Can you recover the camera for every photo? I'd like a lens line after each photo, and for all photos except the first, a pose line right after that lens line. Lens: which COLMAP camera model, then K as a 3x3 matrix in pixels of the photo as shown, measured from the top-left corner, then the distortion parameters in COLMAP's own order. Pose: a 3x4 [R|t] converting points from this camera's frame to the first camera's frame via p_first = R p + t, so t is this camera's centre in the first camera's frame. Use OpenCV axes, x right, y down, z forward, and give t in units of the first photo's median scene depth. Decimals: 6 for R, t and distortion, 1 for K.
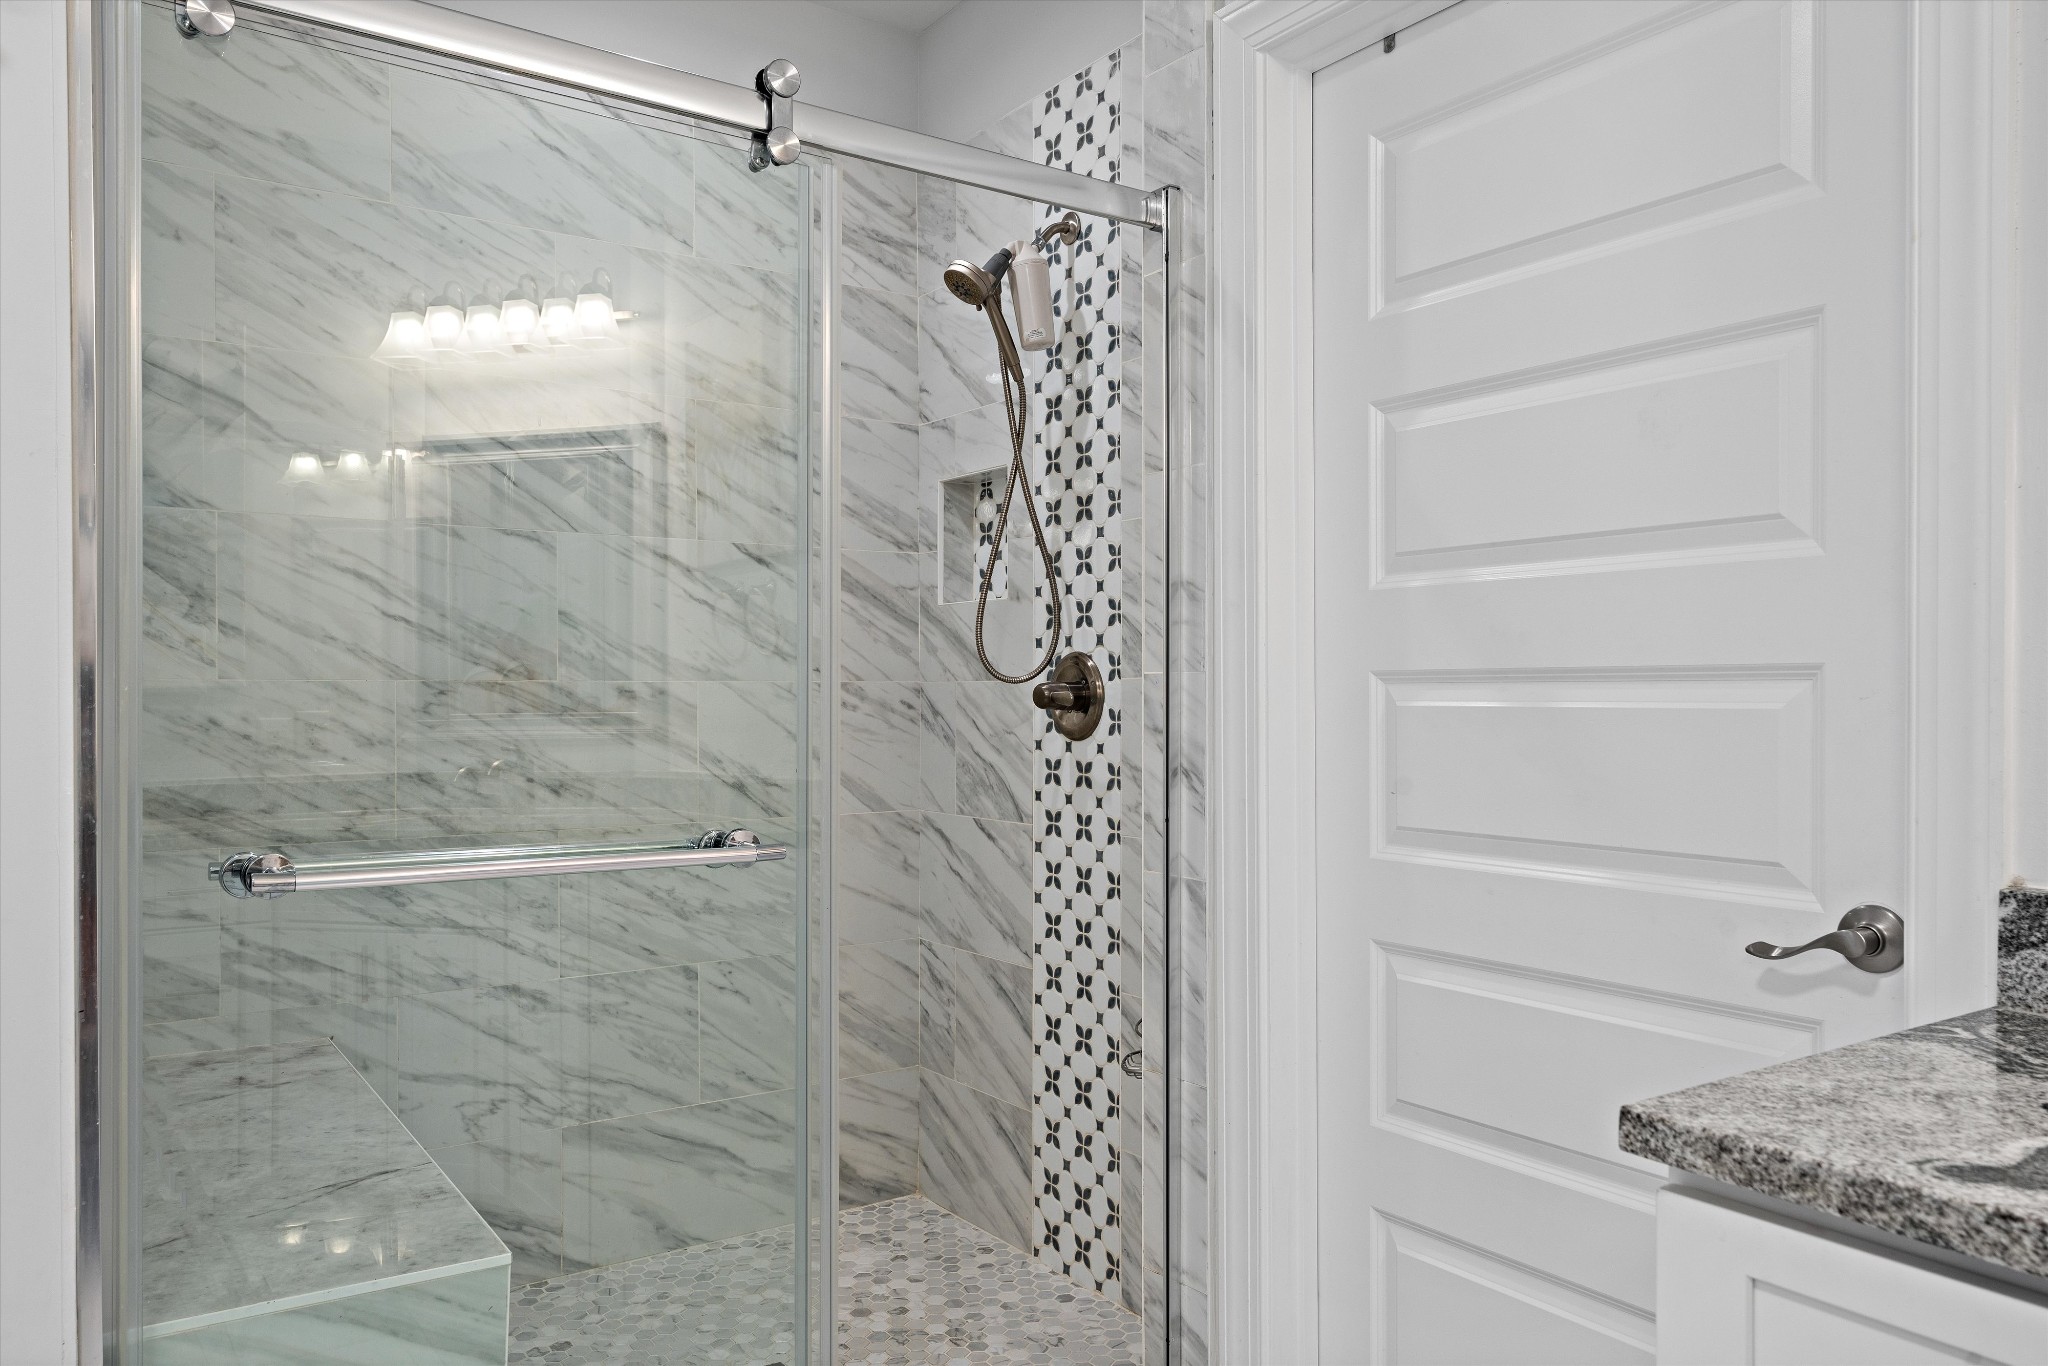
lens RADIAL K [[1433.9, 0, 1021.3], [0, 1433.9, 704.1], [0, 0, 1]] dist [0.006330, -0.003085]
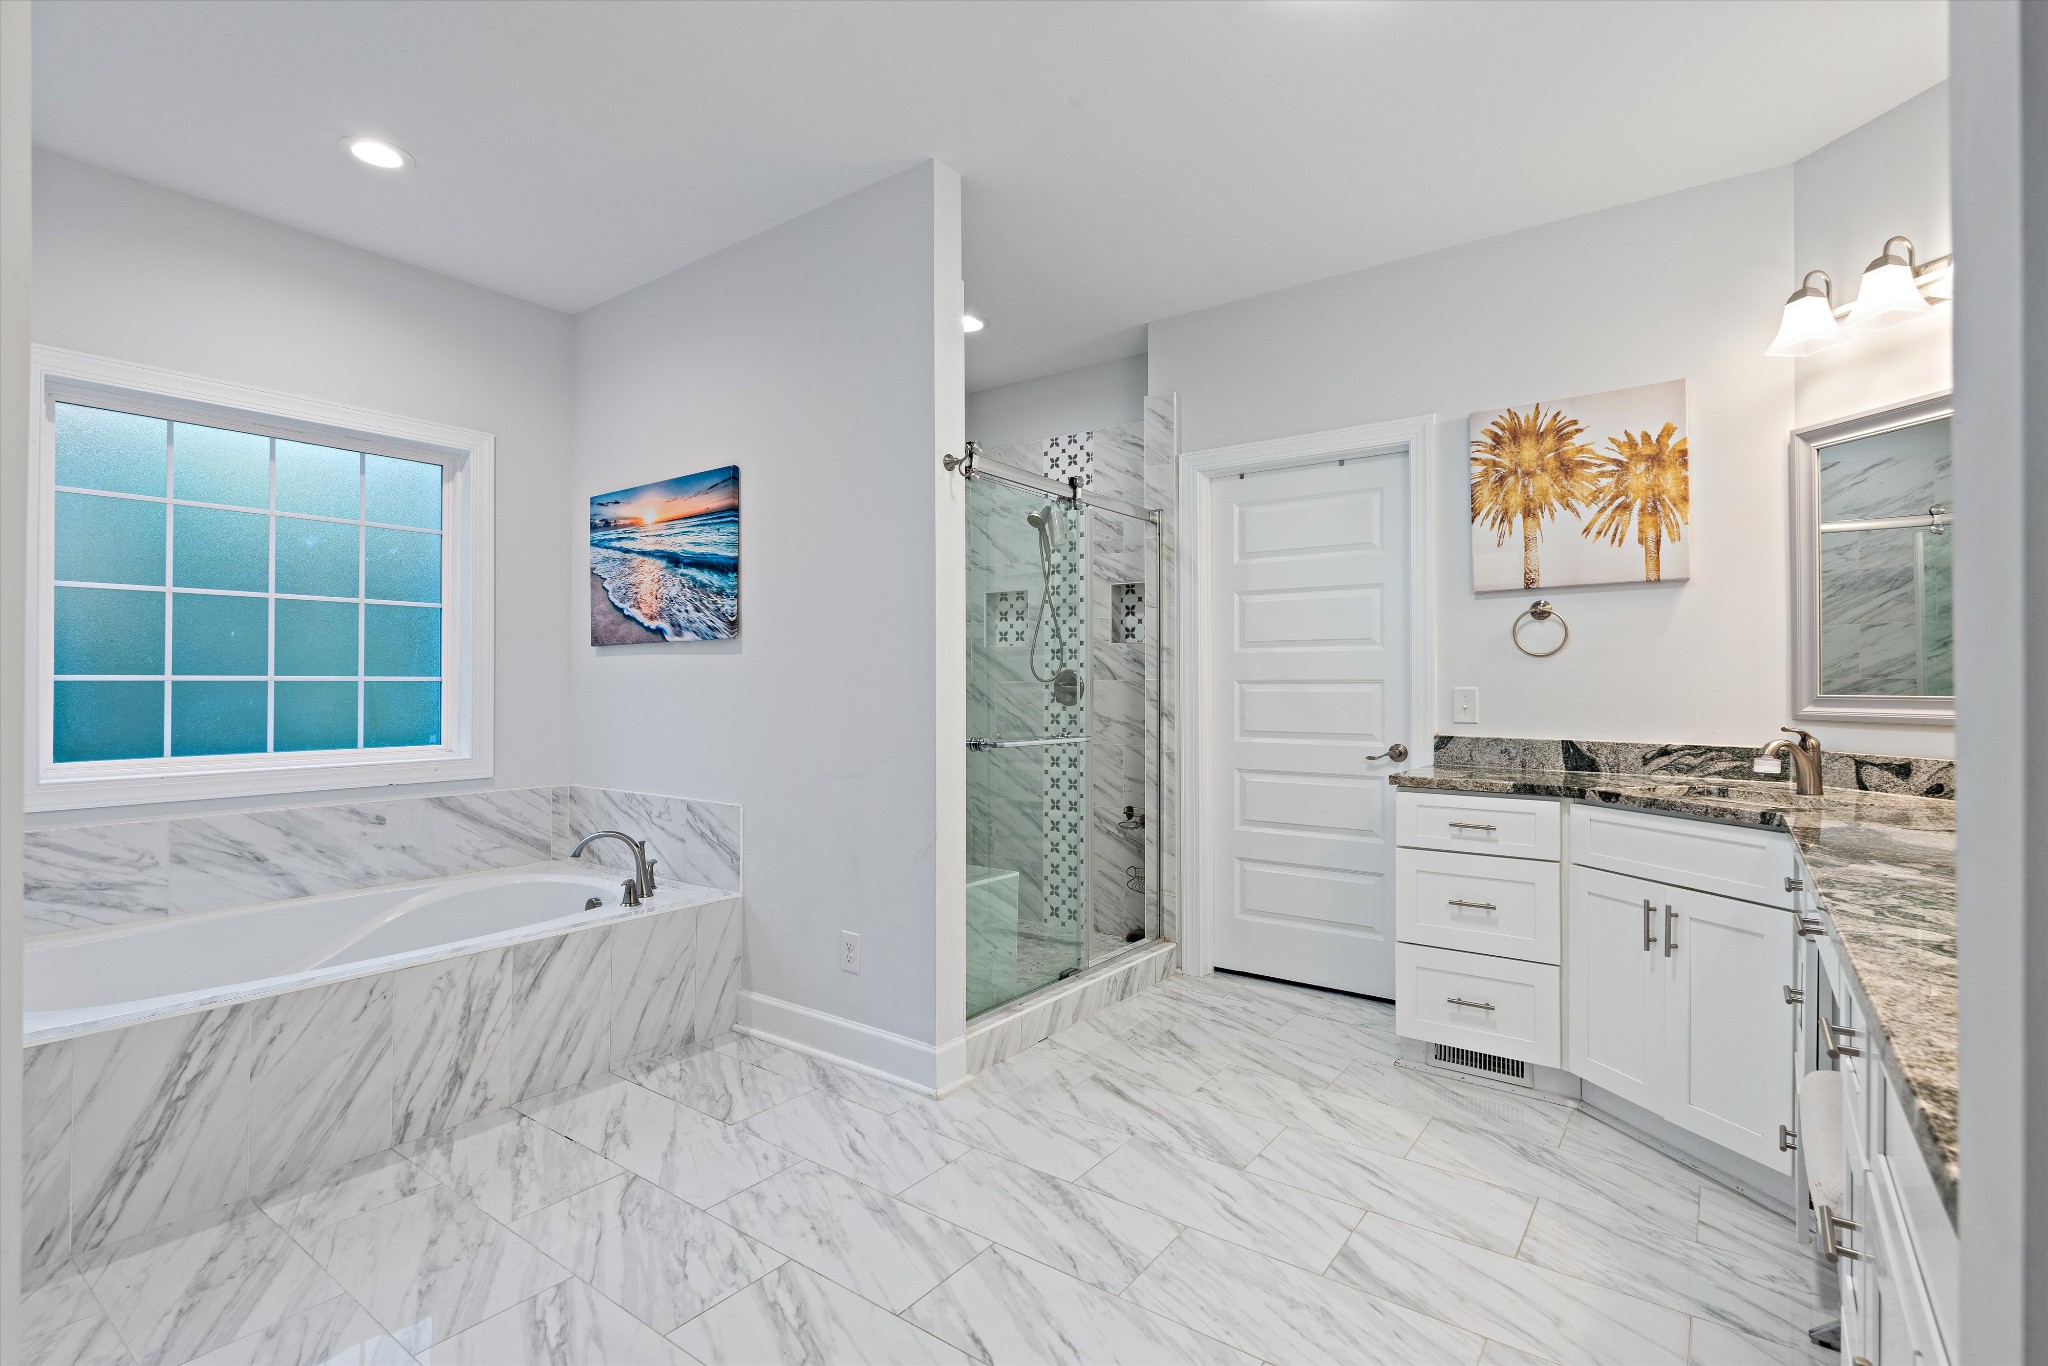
lens RADIAL K [[948.6, 0, 1026.4], [0, 948.6, 673.3], [0, 0, 1]] dist [-0.003042, 0.000079]
pose [[0.944095, 0.004281, 0.329647, -0.768233], [0.001822, 0.999833, -0.018204, -0.000875], [-0.329670, 0.017787, 0.943929, -0.689006]]
